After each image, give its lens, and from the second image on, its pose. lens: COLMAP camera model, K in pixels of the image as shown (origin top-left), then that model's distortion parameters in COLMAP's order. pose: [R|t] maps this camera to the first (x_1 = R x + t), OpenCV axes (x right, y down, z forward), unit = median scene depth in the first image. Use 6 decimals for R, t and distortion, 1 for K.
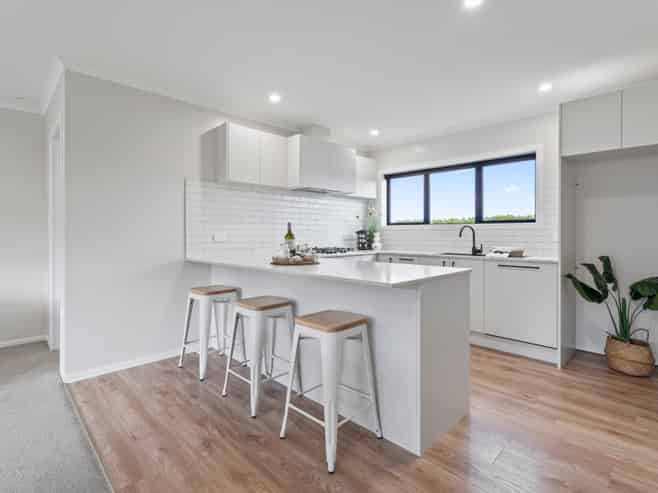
lens RADIAL K [[345.9, 0, 326.3], [0, 345.9, 240.9], [0, 0, 1]] dist [0.003066, -0.000408]
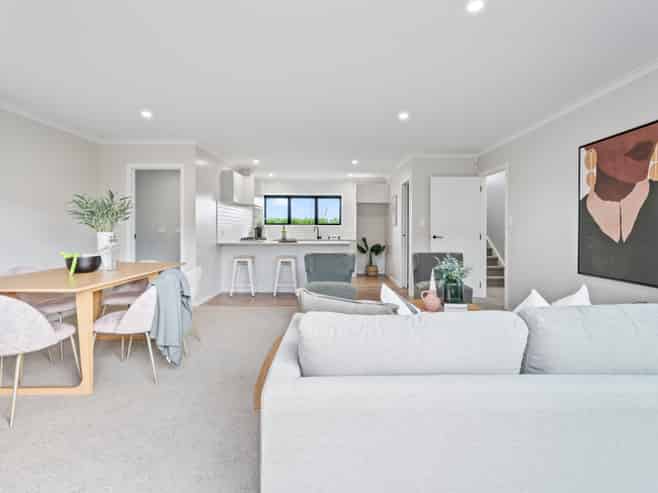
lens RADIAL K [[345.9, 0, 326.6], [0, 345.9, 245.6], [0, 0, 1]] dist [0.003066, -0.000408]
pose [[0.663211, -0.029579, 0.747848, -1.181398], [0.007570, 0.999433, 0.032817, 0.008753], [-0.748394, -0.016103, 0.663058, -0.497633]]
